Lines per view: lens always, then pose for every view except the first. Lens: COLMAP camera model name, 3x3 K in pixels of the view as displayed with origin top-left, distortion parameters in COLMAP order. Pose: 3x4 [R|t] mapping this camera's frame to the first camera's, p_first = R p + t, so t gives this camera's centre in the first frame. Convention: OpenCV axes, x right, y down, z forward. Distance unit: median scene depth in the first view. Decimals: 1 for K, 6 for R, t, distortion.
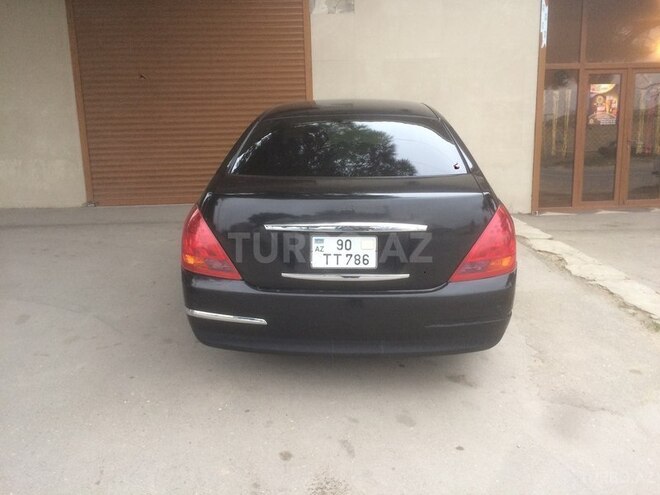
lens RADIAL K [[556.4, 0, 329.8], [0, 556.4, 246.5], [0, 0, 1]] dist [0.019609, -0.001131]
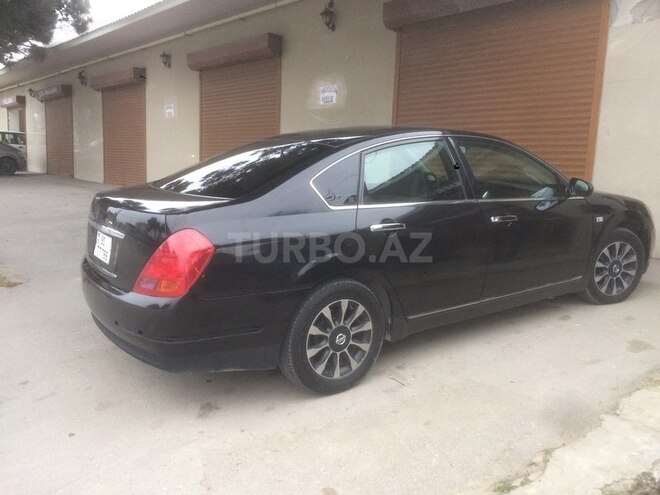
lens RADIAL K [[556.4, 0, 329.5], [0, 556.4, 247.2], [0, 0, 1]] dist [0.019609, -0.001131]
pose [[0.621182, 0.164113, -0.766289, 1.040405], [-0.200039, 0.978639, 0.047432, -0.128997], [0.757705, 0.123824, 0.640742, 0.472335]]
